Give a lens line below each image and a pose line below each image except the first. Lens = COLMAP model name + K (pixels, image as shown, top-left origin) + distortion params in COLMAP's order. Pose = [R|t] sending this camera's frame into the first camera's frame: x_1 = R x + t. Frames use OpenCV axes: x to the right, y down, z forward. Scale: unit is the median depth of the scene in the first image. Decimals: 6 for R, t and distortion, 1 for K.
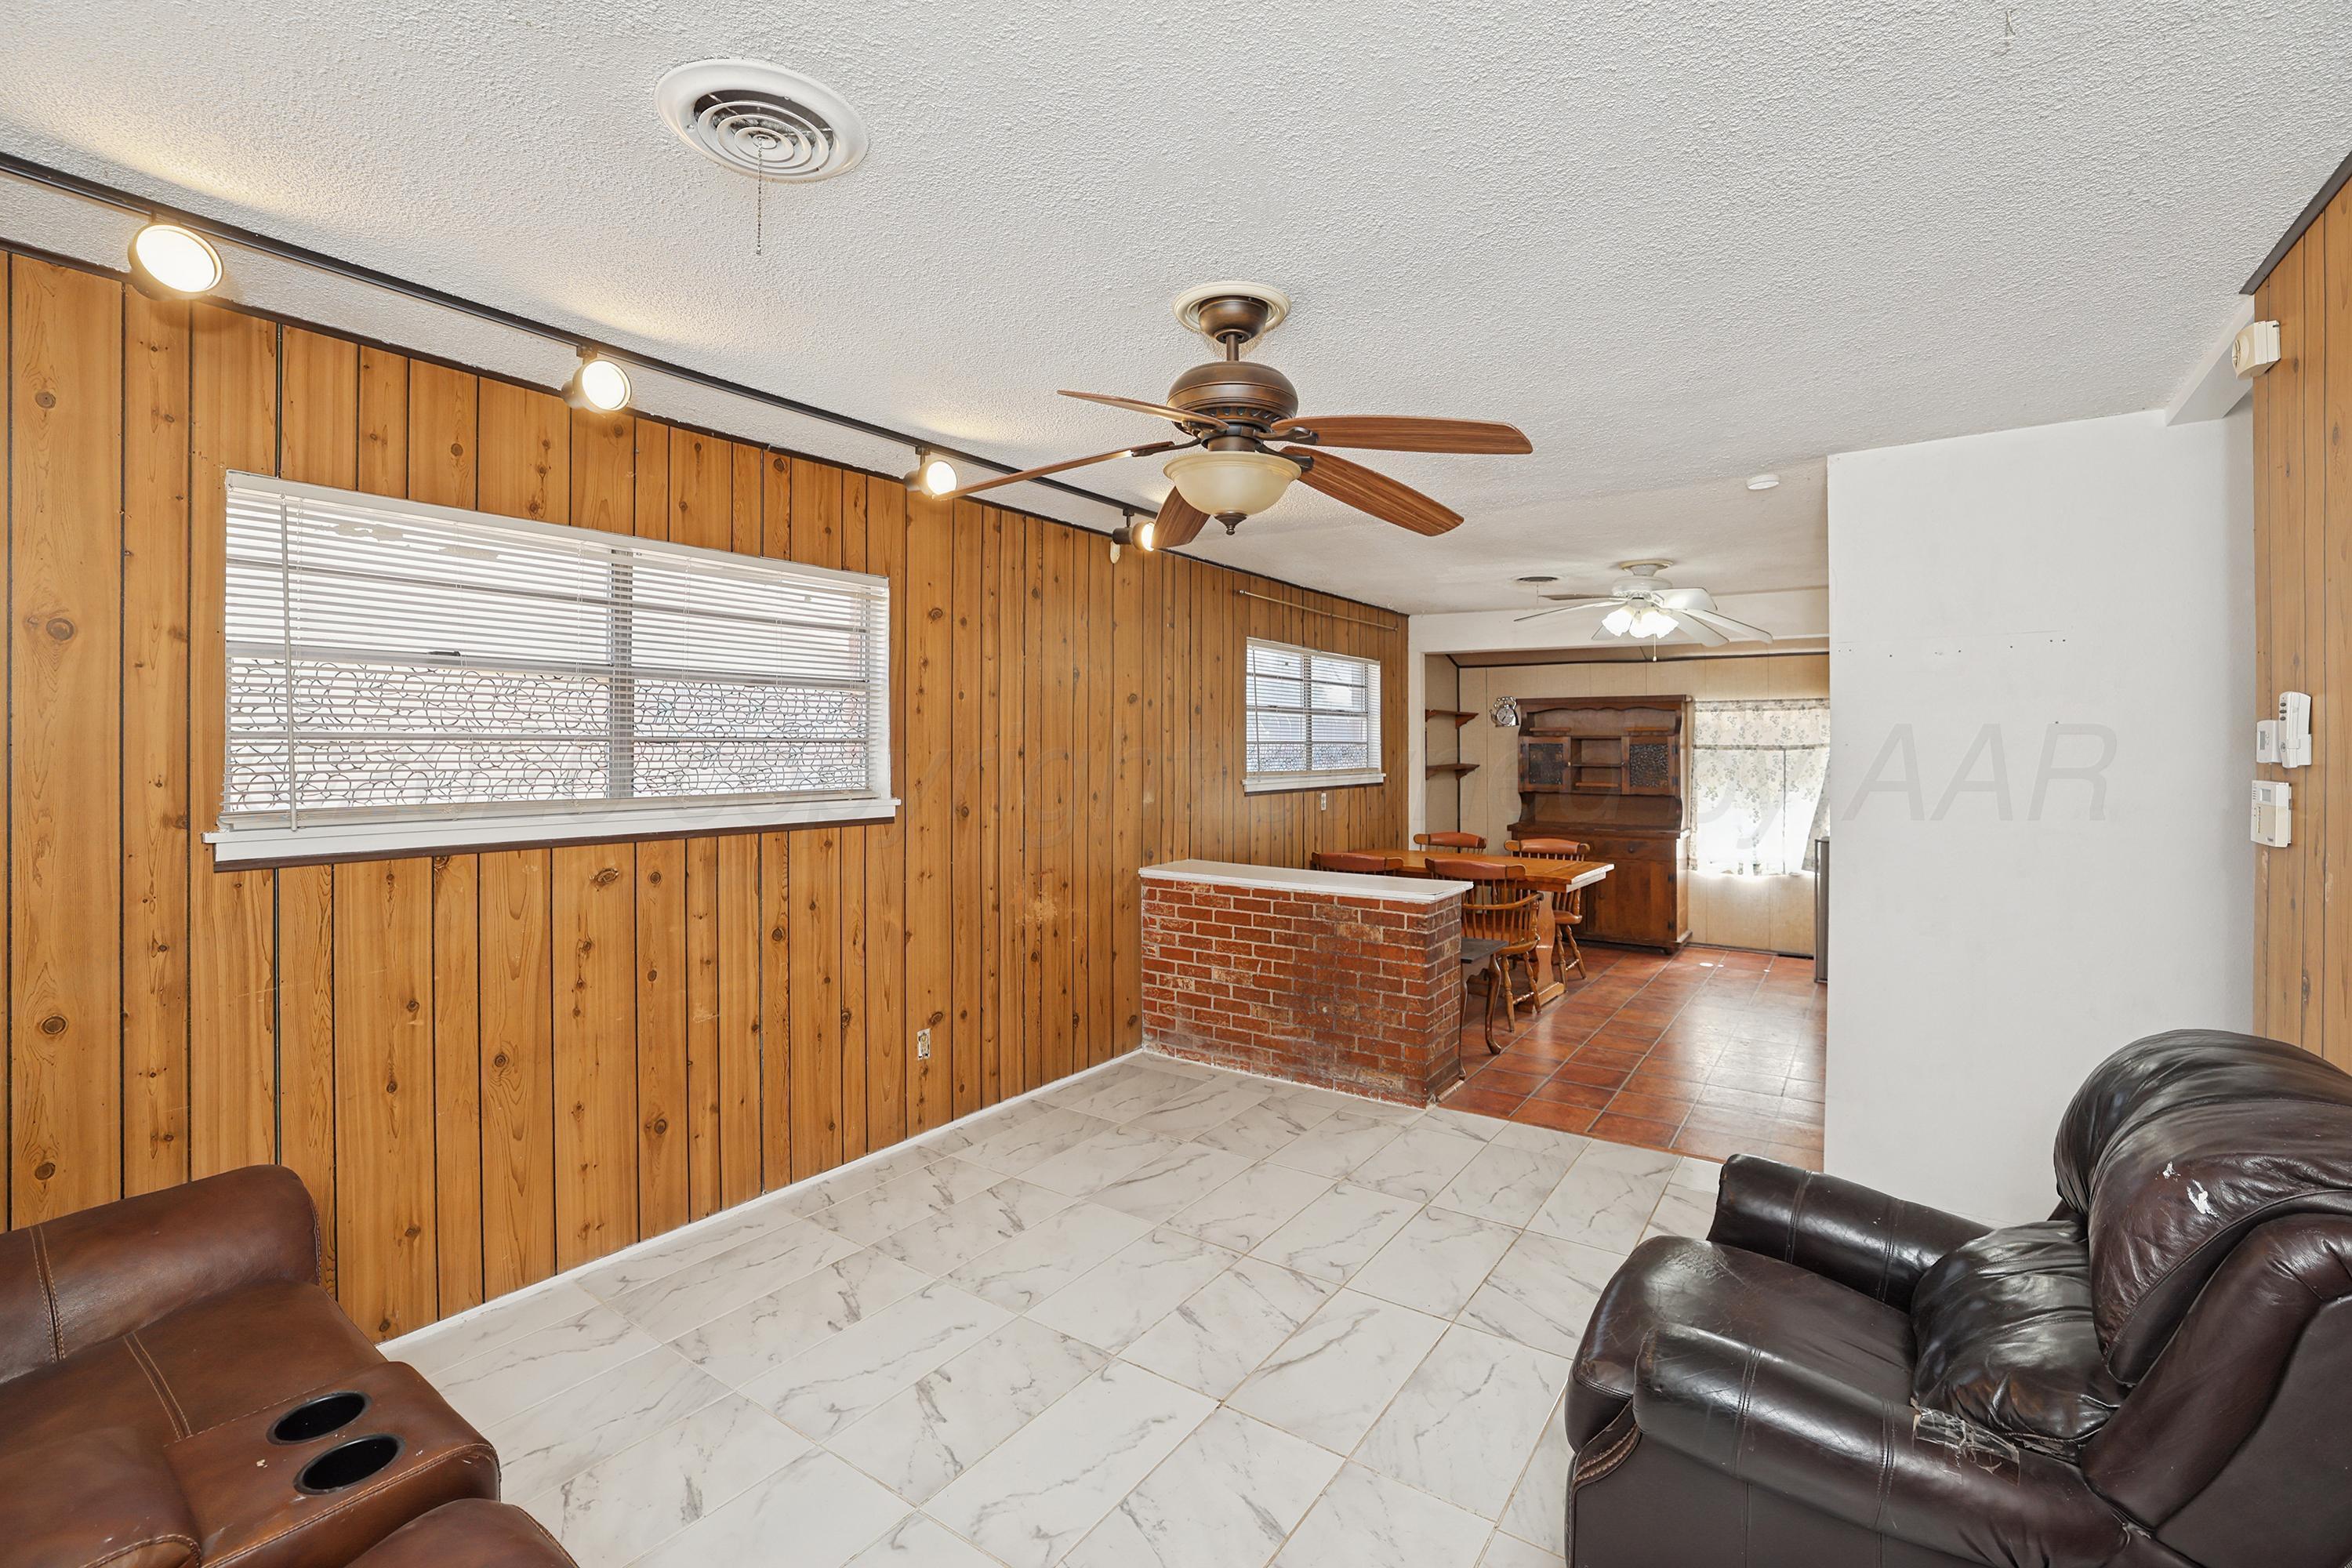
lens RADIAL K [[1050.9, 0, 1168.1], [0, 1050.9, 747.7], [0, 0, 1]] dist [-0.048595, 0.018172]
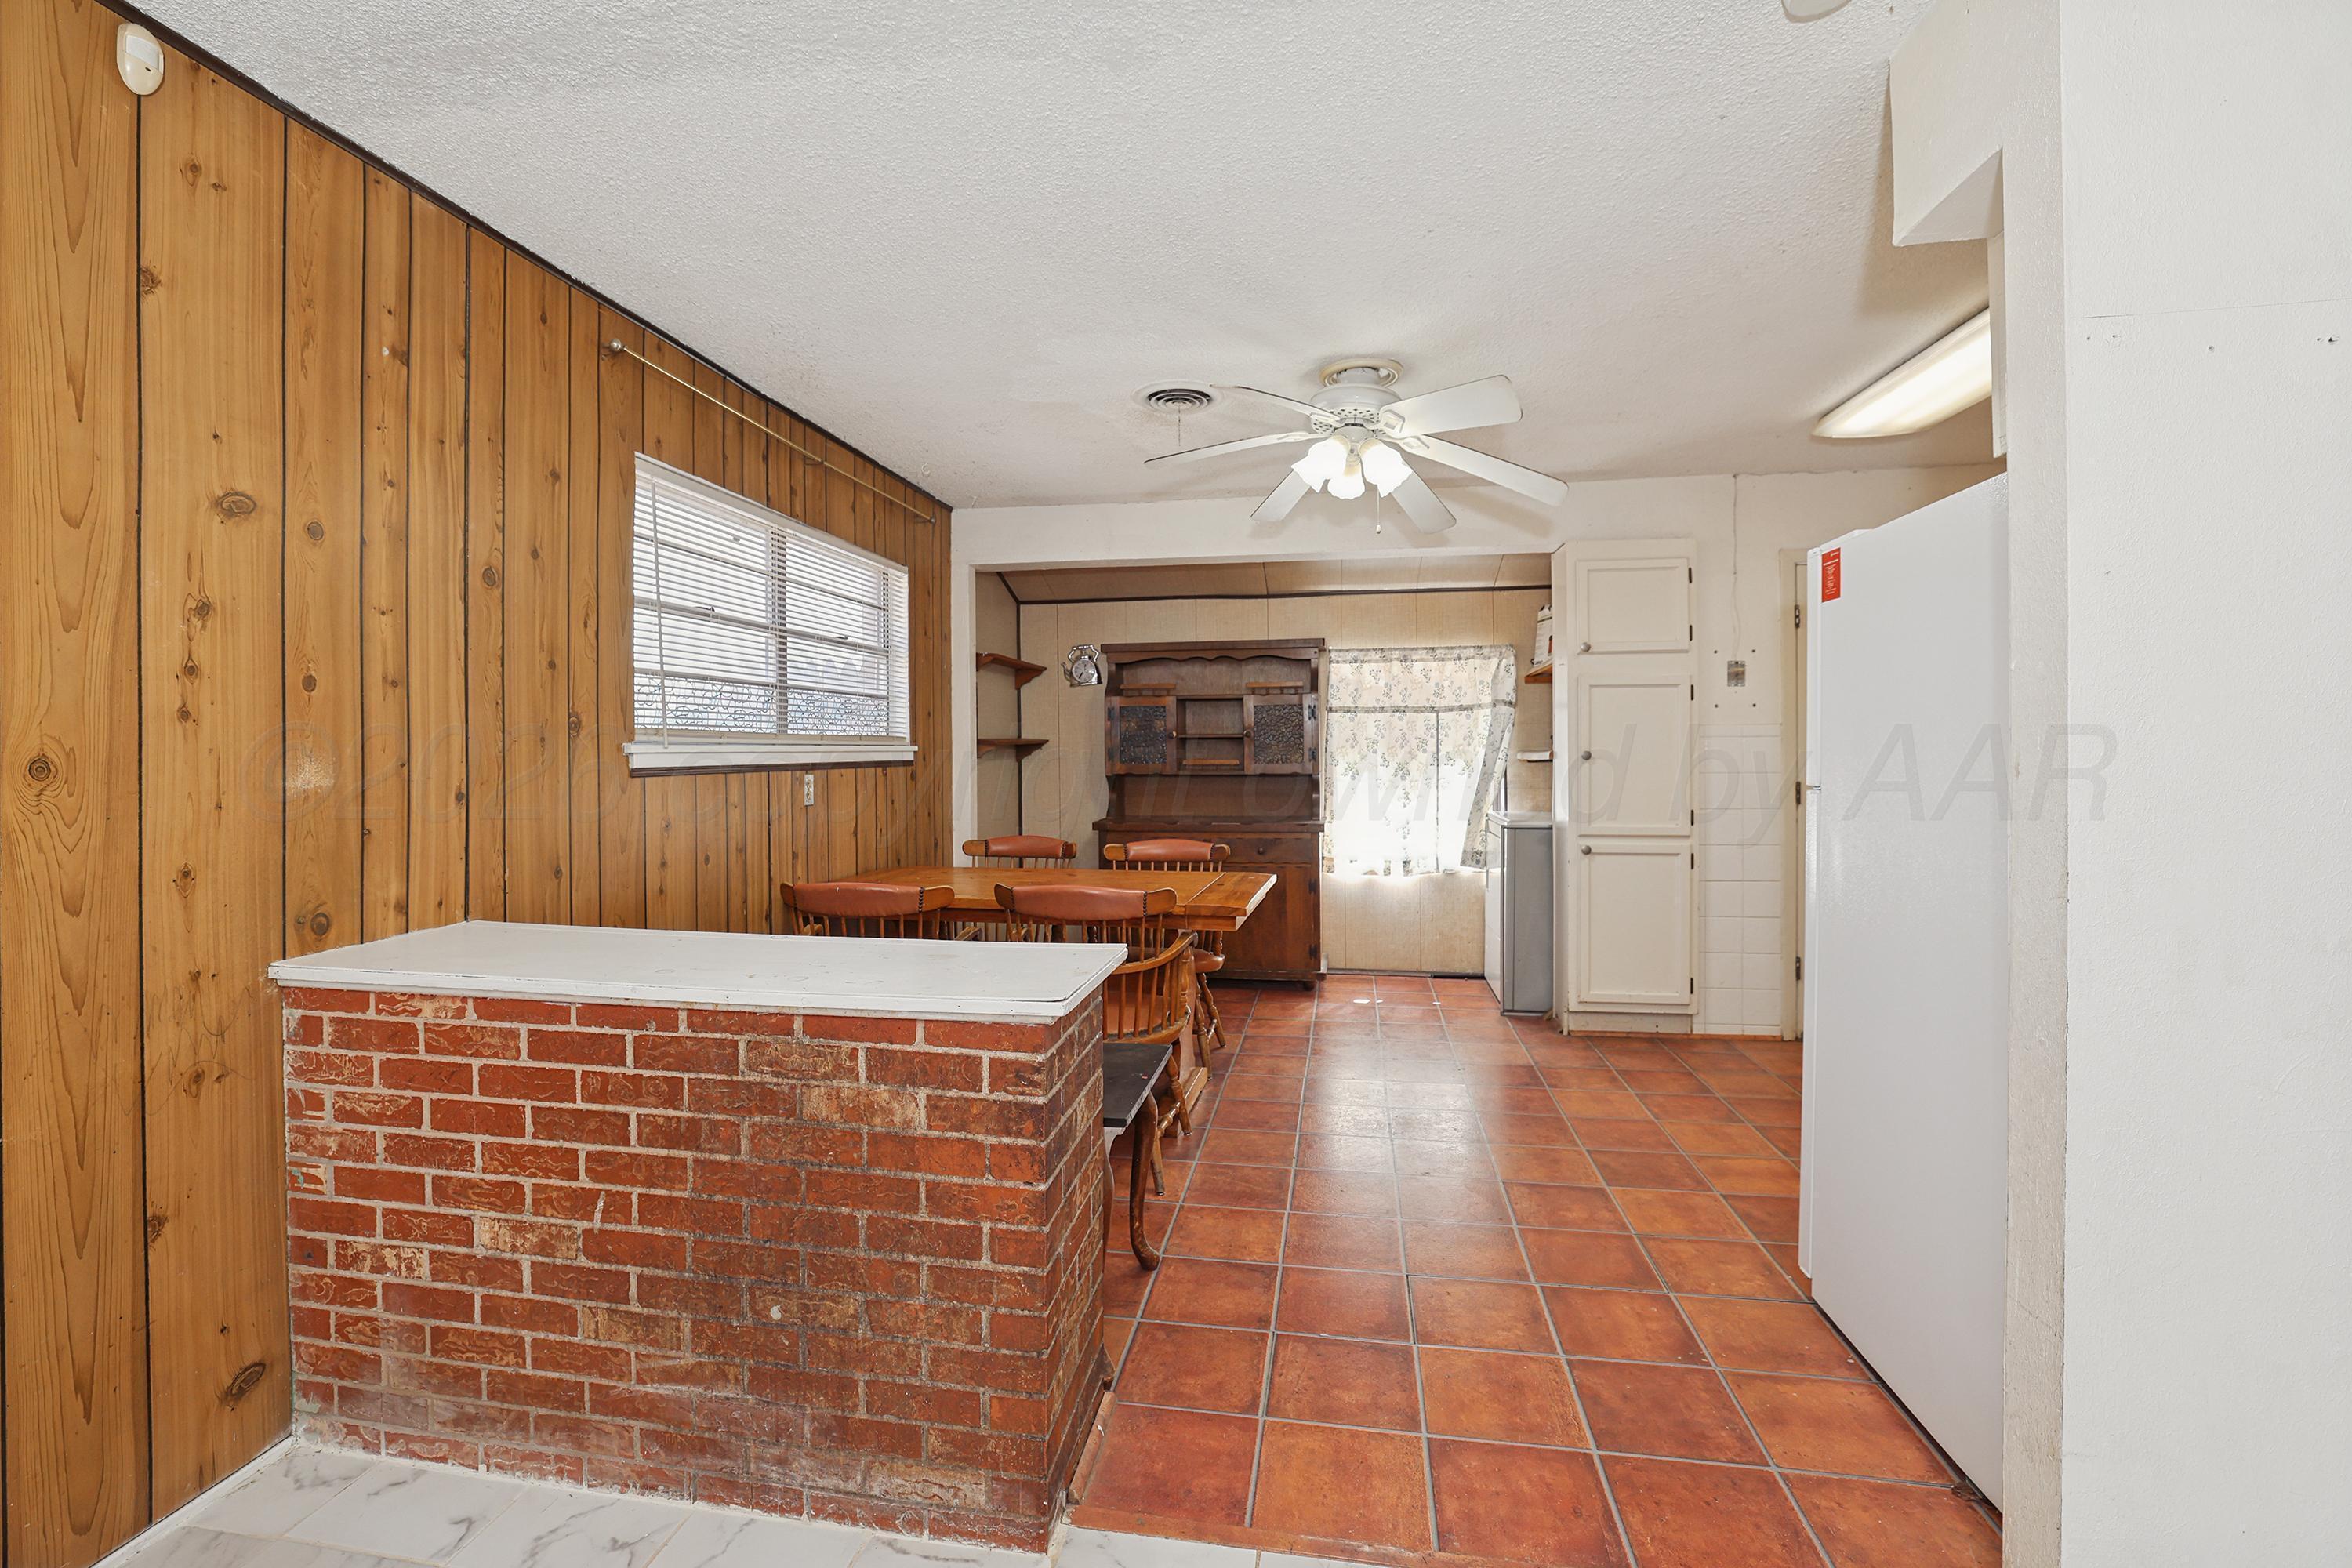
lens RADIAL K [[1050.9, 0, 1168.1], [0, 1050.9, 747.7], [0, 0, 1]] dist [-0.048595, 0.018172]
pose [[0.903012, -0.006858, 0.429560, 0.107018], [0.009496, 0.999947, -0.004000, 0.042919], [-0.429510, 0.007691, 0.903029, 0.539076]]
